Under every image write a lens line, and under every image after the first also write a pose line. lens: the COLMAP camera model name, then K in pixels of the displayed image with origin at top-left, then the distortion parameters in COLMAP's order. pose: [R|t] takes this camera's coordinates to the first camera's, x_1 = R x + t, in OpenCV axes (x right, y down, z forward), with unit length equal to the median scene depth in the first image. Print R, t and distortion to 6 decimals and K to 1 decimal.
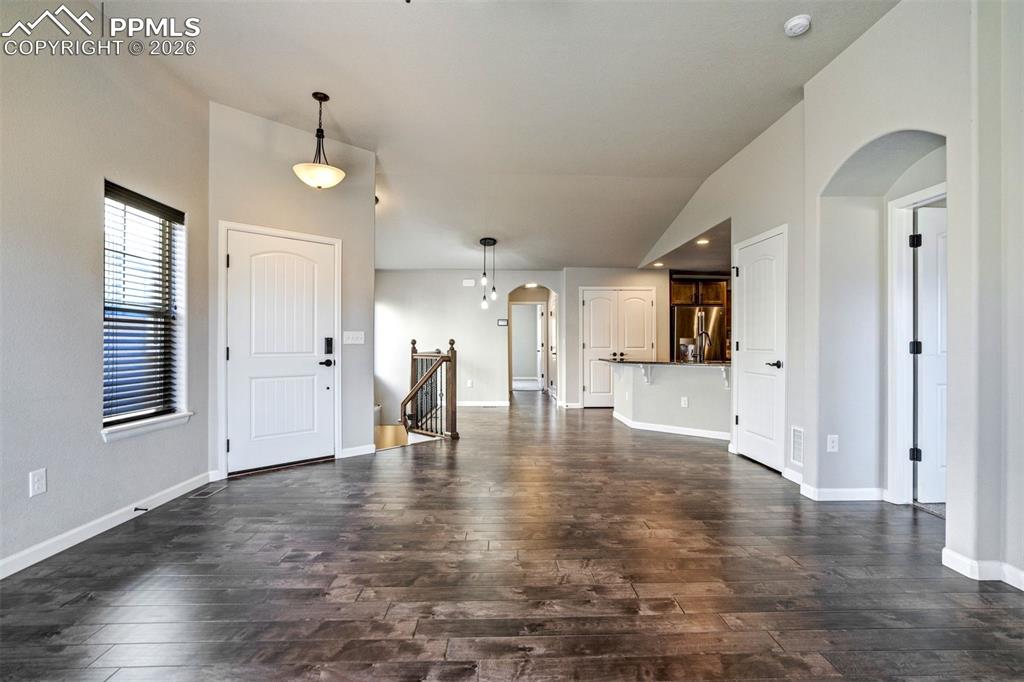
lens RADIAL K [[478.5, 0, 519.6], [0, 478.5, 339.0], [0, 0, 1]] dist [-0.013902, 0.002152]
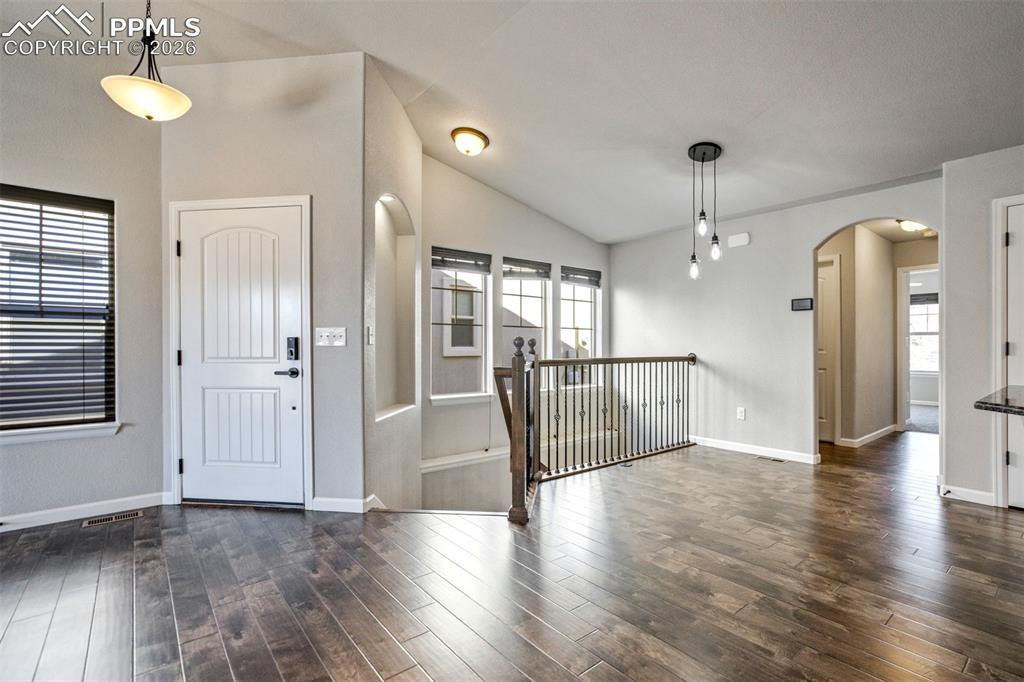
lens RADIAL K [[478.5, 0, 519.0], [0, 478.5, 346.2], [0, 0, 1]] dist [-0.013902, 0.002152]
pose [[0.607201, -0.001036, -0.794548, 0.604001], [0.010772, 0.999918, 0.006928, 0.015046], [0.794476, -0.012766, 0.607162, 1.364640]]
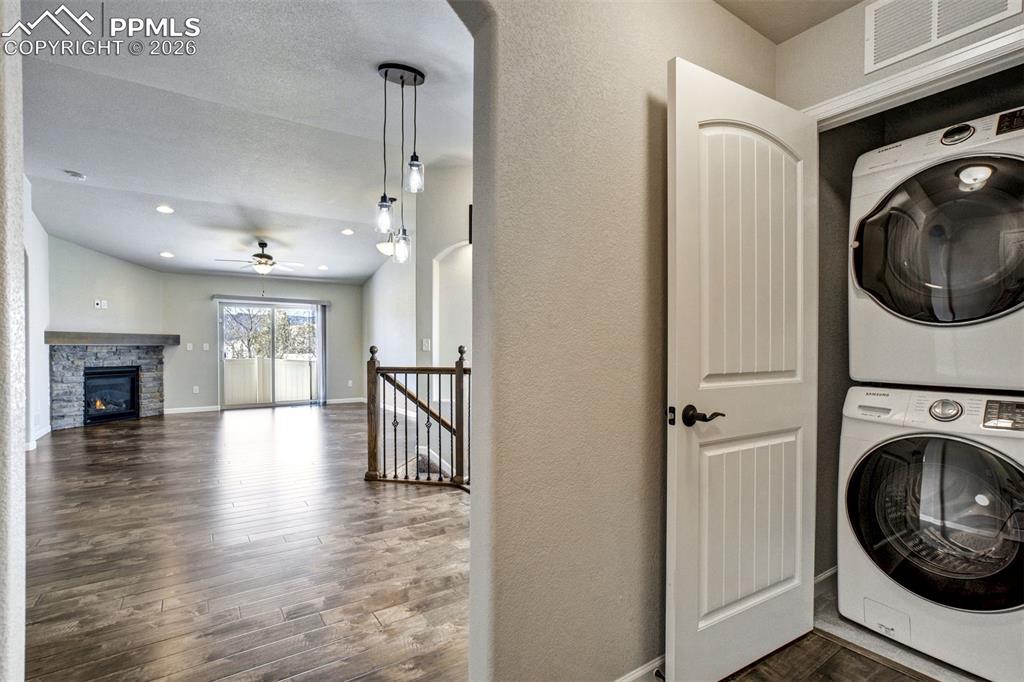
lens RADIAL K [[478.5, 0, 512.9], [0, 478.5, 358.5], [0, 0, 1]] dist [-0.013902, 0.002152]
pose [[-0.846245, 0.009888, -0.532702, 0.146649], [0.005198, 0.999933, 0.010303, 0.028497], [0.532769, 0.005950, -0.846240, 3.567872]]
